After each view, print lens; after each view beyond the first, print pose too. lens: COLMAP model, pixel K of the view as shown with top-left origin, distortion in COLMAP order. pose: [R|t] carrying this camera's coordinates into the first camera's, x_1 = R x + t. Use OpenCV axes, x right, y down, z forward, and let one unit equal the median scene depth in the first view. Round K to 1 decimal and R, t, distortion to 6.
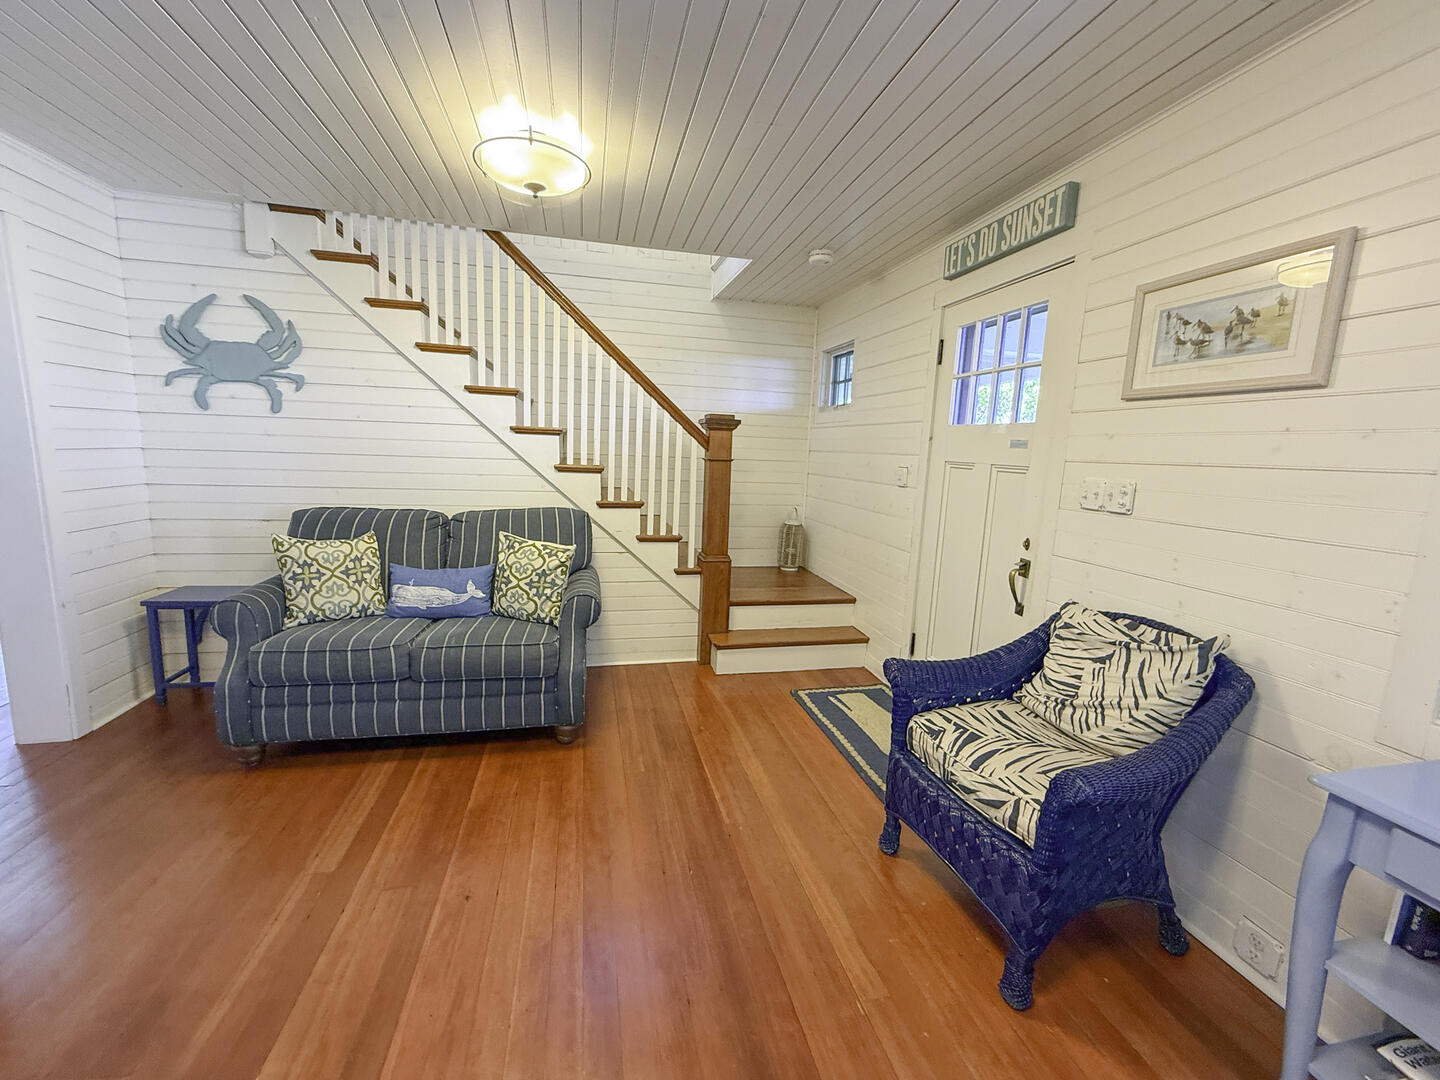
lens RADIAL K [[588.7, 0, 719.4], [0, 588.7, 533.4], [0, 0, 1]] dist [0.002964, -0.000072]
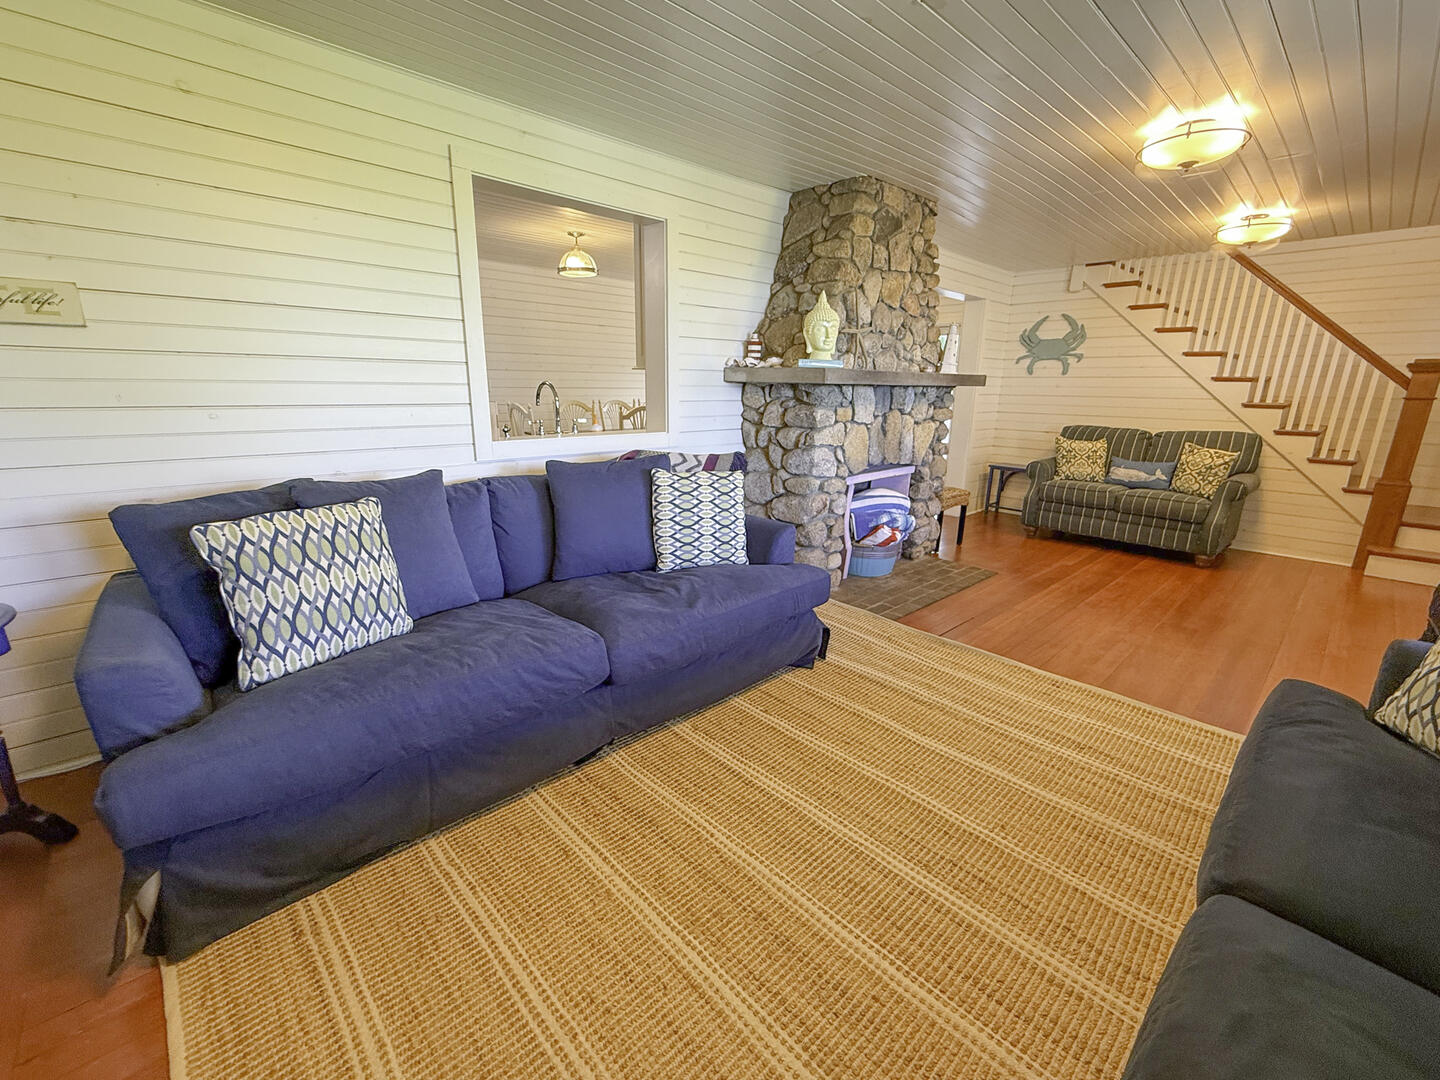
lens RADIAL K [[588.7, 0, 722.4], [0, 588.7, 536.5], [0, 0, 1]] dist [0.002964, -0.000072]
pose [[0.496960, 0.188905, -0.846963, 0.421299], [-0.124239, 0.981452, 0.146004, 0.172197], [0.858834, 0.032667, 0.511212, -0.929858]]
